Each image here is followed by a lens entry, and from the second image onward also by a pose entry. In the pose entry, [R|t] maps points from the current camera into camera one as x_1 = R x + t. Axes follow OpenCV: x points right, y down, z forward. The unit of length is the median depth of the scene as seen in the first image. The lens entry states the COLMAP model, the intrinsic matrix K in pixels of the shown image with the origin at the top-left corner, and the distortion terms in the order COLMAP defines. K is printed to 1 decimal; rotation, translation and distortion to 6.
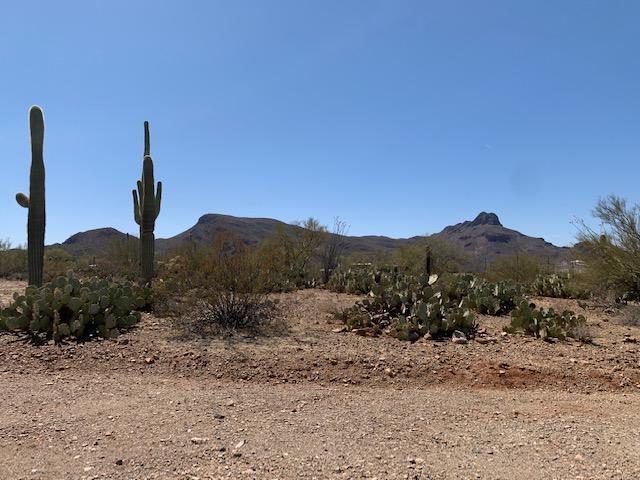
lens RADIAL K [[499.3, 0, 312.0], [0, 499.3, 233.4], [0, 0, 1]] dist [0.043891, -0.049373]
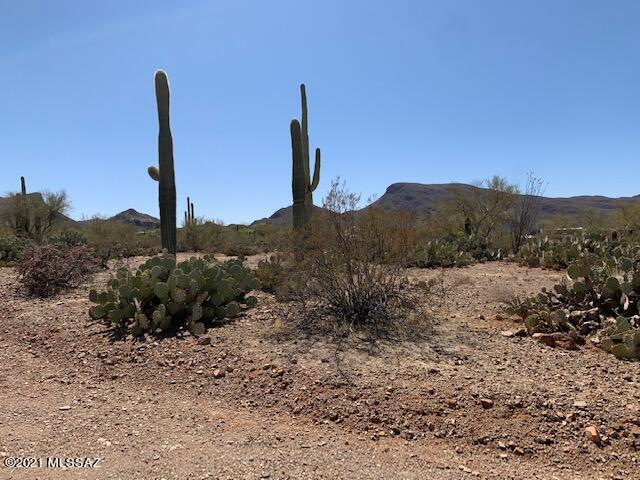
lens RADIAL K [[499.3, 0, 309.3], [0, 499.3, 234.8], [0, 0, 1]] dist [0.043891, -0.049373]
pose [[0.927962, -0.024503, -0.371868, 0.040095], [0.048581, 0.997275, 0.055517, 0.010242], [0.369495, -0.069583, 0.926624, 0.209819]]
